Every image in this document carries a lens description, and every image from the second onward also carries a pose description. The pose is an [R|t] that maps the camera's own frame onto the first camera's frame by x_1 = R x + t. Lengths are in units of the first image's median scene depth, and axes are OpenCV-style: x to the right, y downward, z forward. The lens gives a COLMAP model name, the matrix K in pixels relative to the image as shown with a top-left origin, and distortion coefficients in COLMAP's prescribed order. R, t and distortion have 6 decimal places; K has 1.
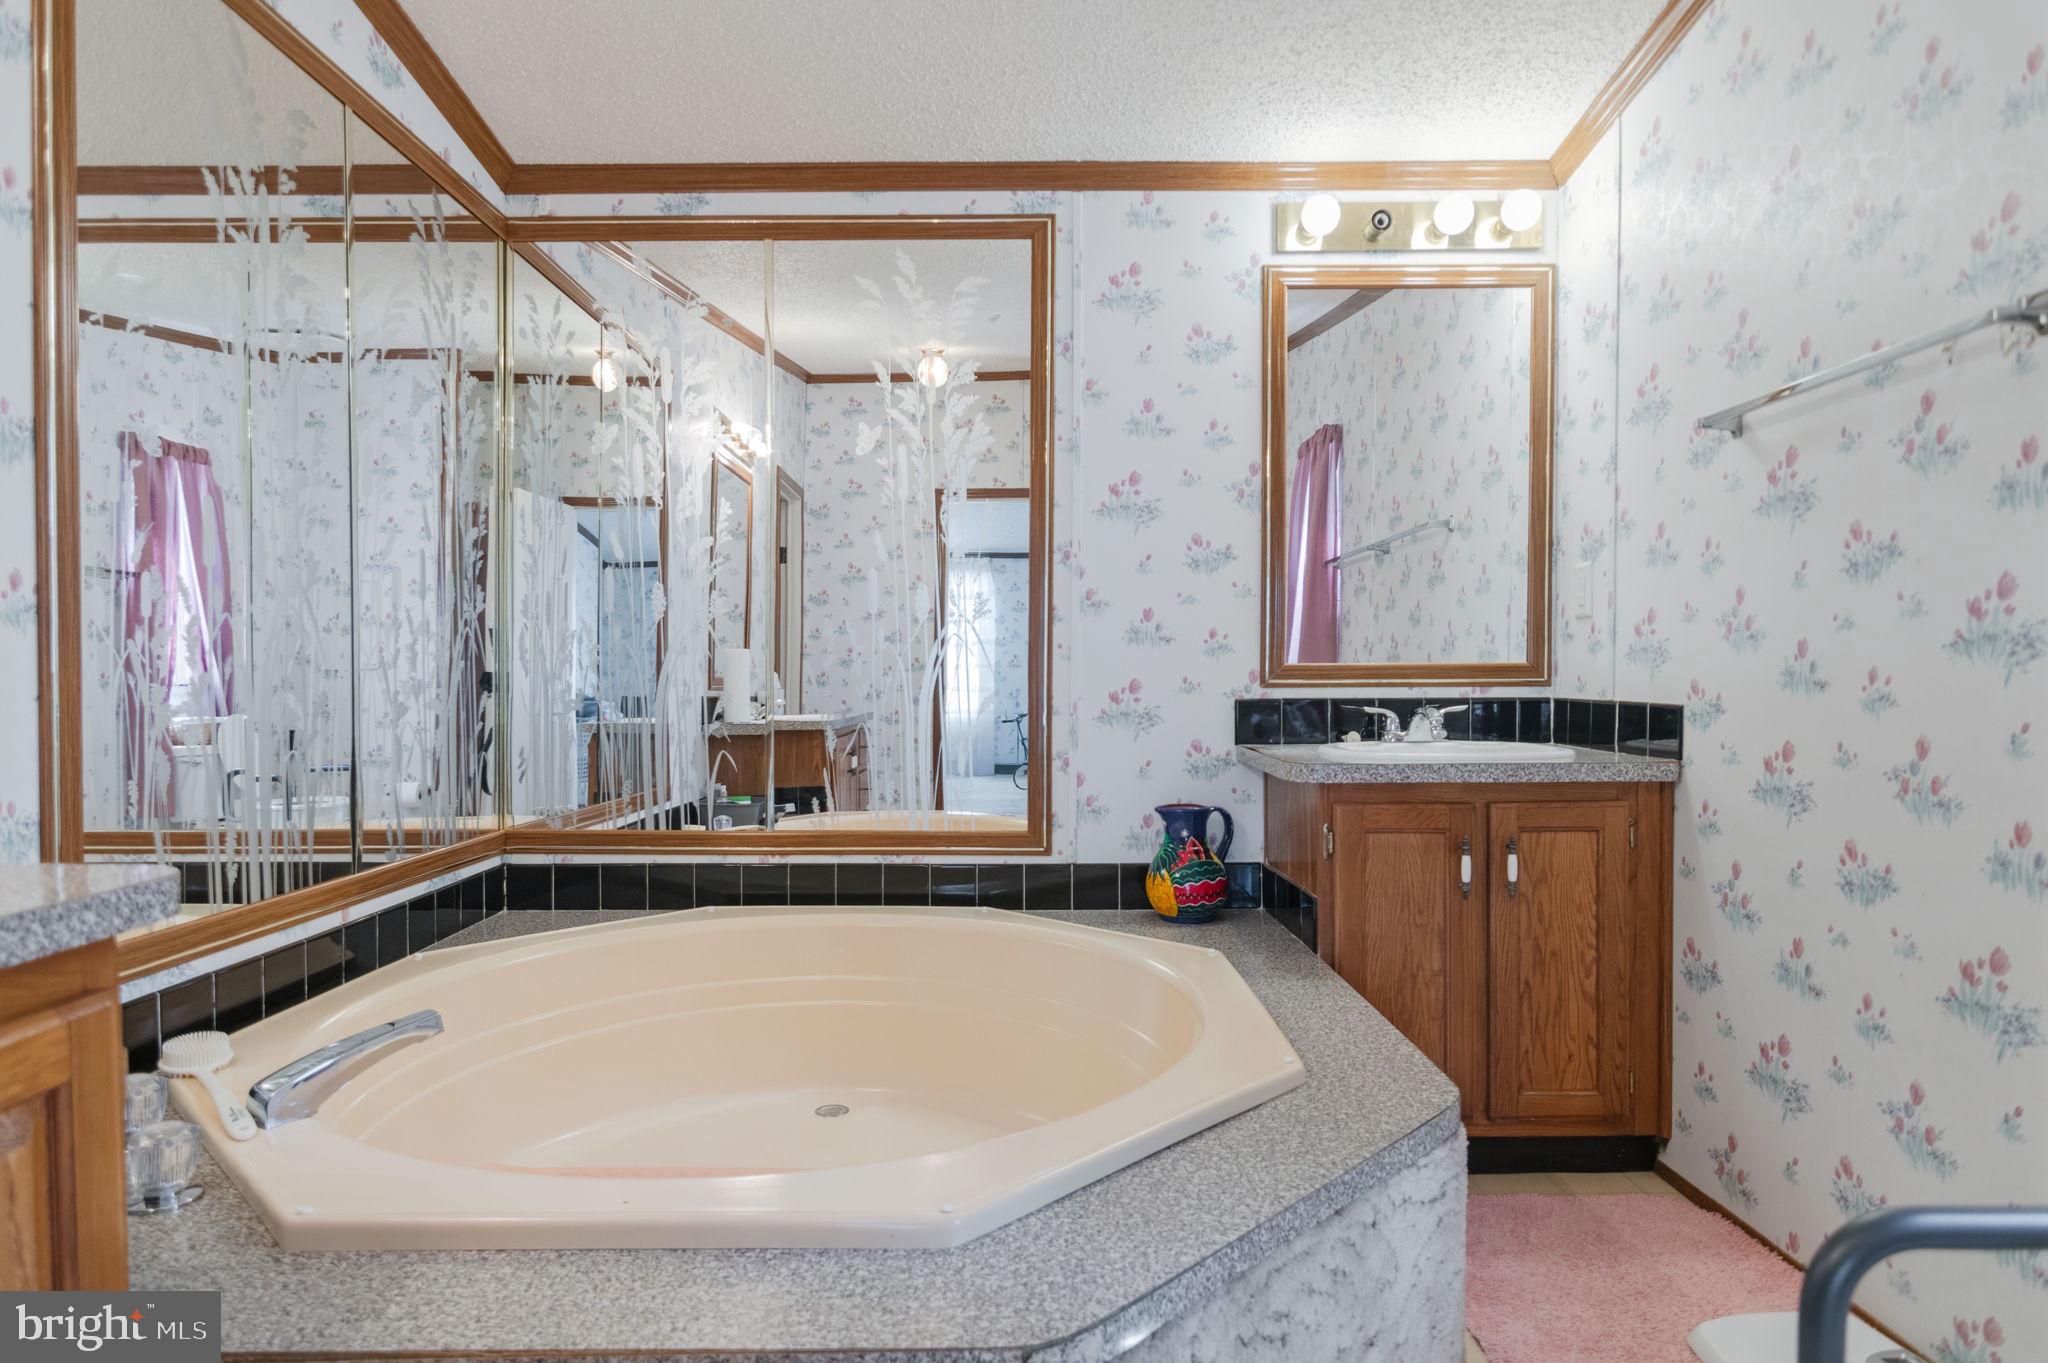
lens RADIAL K [[1177.6, 0, 1019.1], [0, 1177.6, 690.5], [0, 0, 1]] dist [-0.002480, -0.000689]
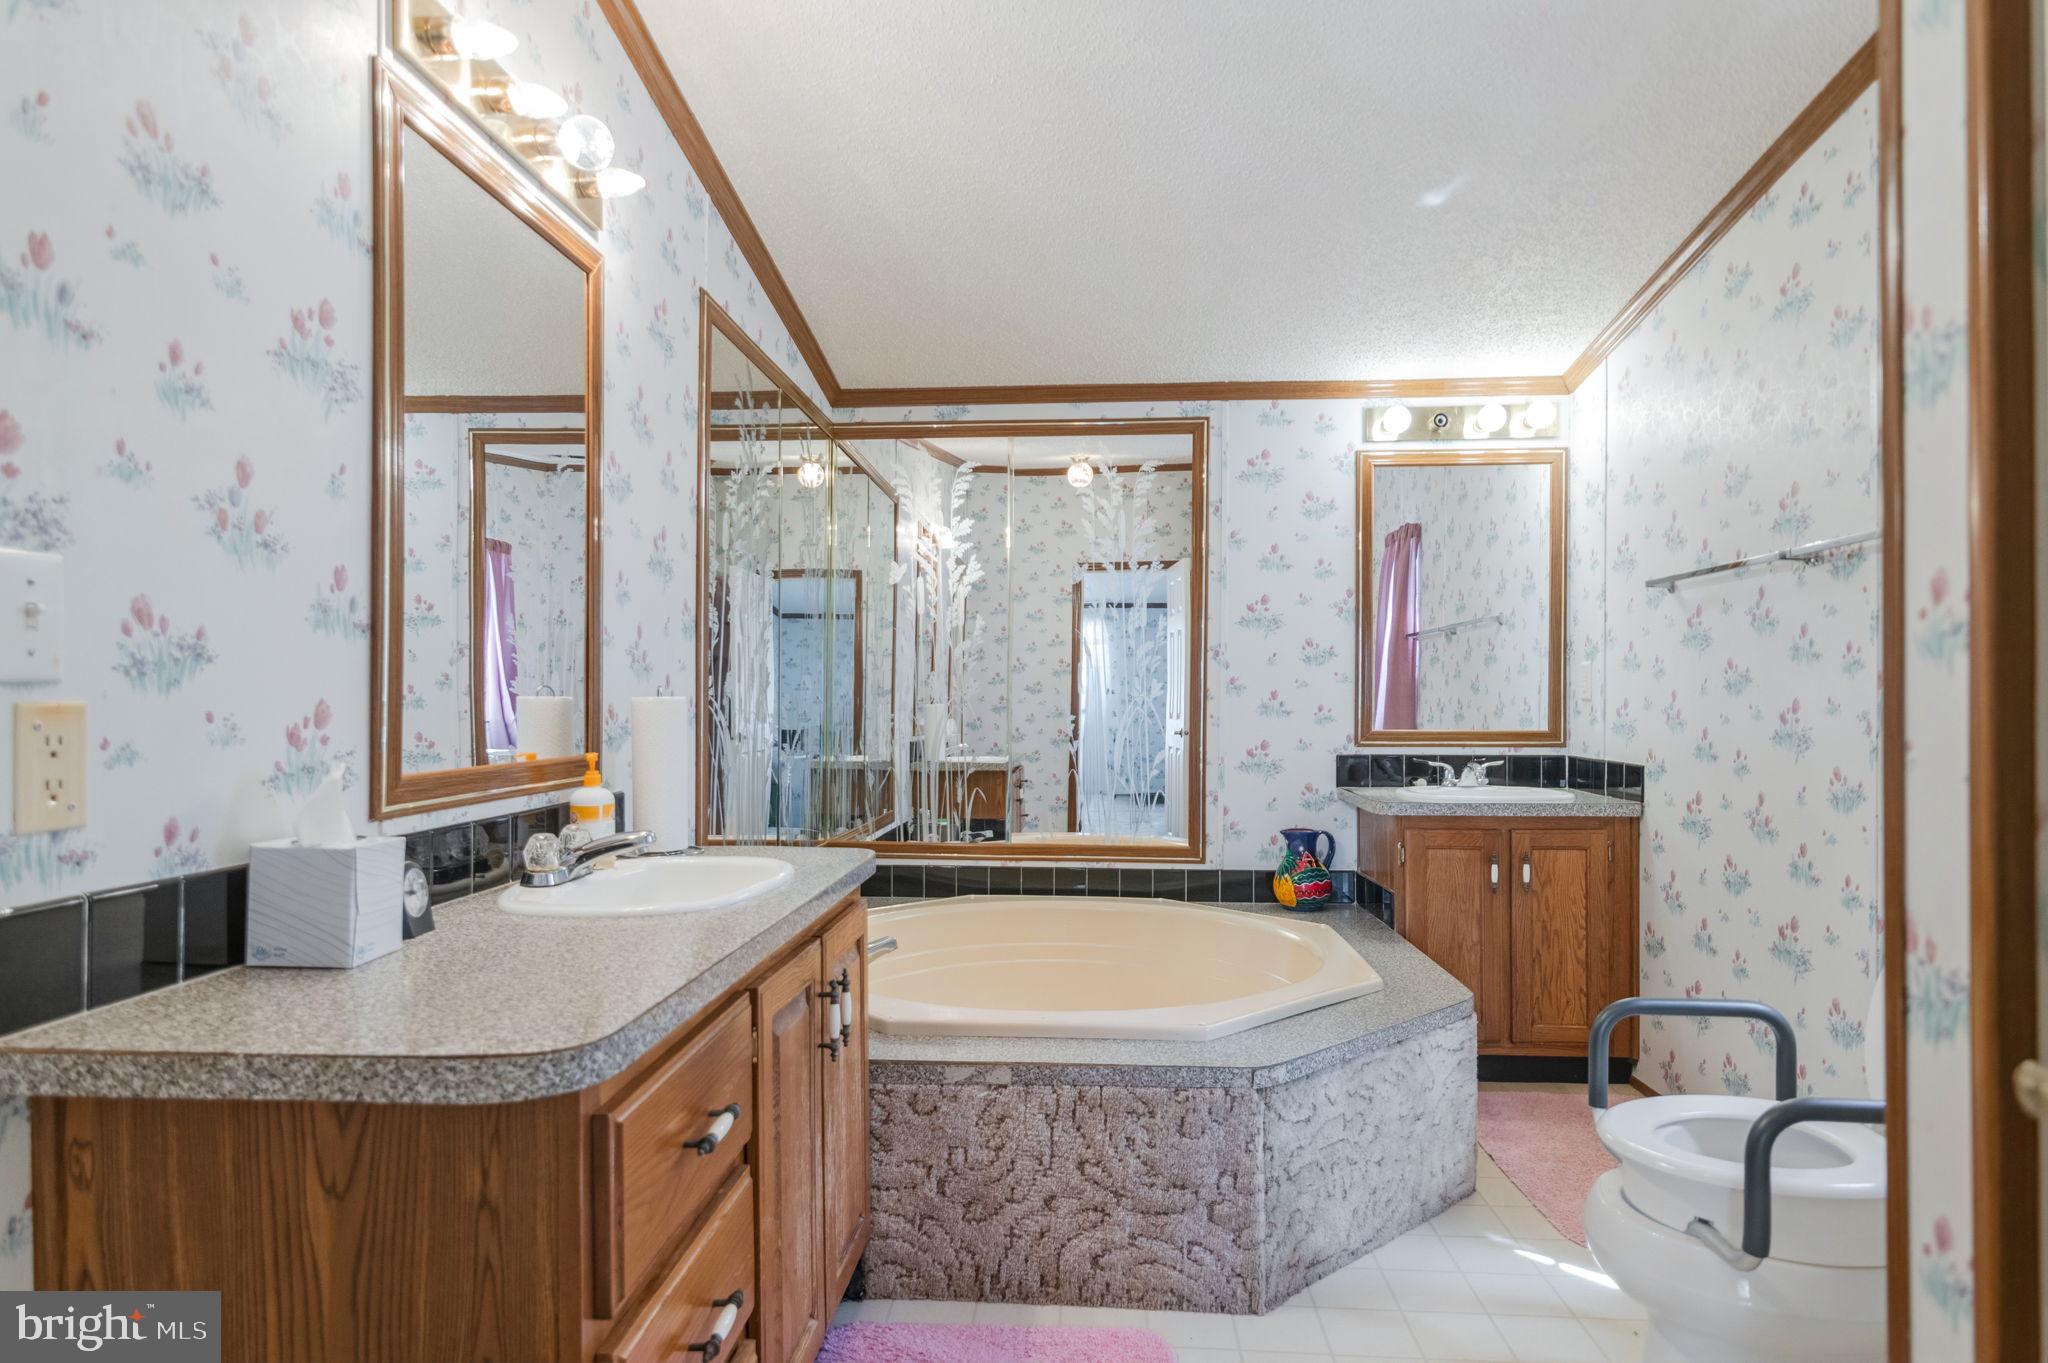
lens RADIAL K [[1177.6, 0, 1019.1], [0, 1177.6, 690.5], [0, 0, 1]] dist [-0.002480, -0.000689]
pose [[0.997447, 0.003912, -0.071308, -0.100455], [-0.005453, 0.999755, -0.021431, -0.039116], [0.071206, 0.021766, 0.997224, -0.458864]]
